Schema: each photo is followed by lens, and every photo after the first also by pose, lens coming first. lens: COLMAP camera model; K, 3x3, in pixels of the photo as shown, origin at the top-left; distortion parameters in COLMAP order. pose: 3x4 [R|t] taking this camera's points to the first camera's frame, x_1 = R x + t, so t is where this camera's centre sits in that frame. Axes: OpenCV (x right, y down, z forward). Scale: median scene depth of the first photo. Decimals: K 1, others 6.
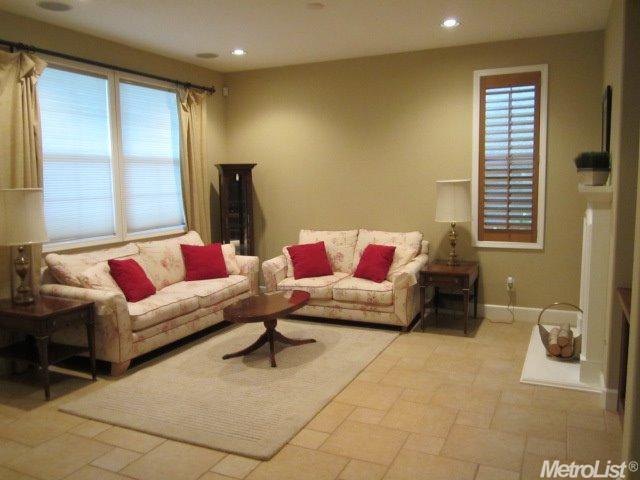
lens RADIAL K [[538.3, 0, 320.0], [0, 538.3, 240.0], [0, 0, 1]] dist [-0.007224, -0.005532]
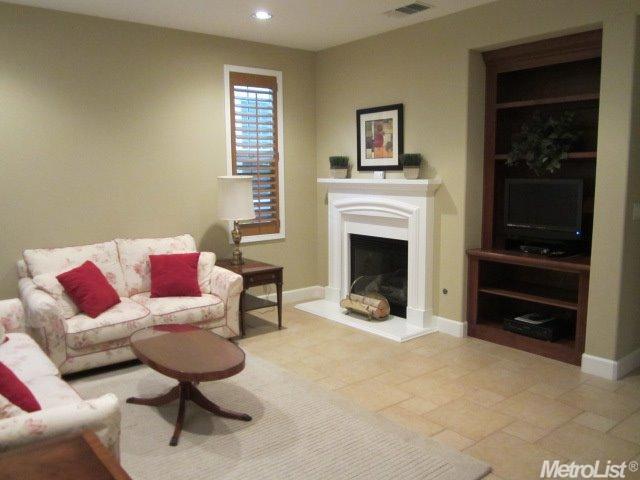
lens RADIAL K [[538.3, 0, 320.0], [0, 538.3, 240.0], [0, 0, 1]] dist [-0.007224, -0.005532]
pose [[0.432859, -0.107050, 0.895083, -0.560718], [0.102480, 0.992331, 0.069122, -0.048927], [-0.895618, 0.061808, 0.440509, 0.446168]]
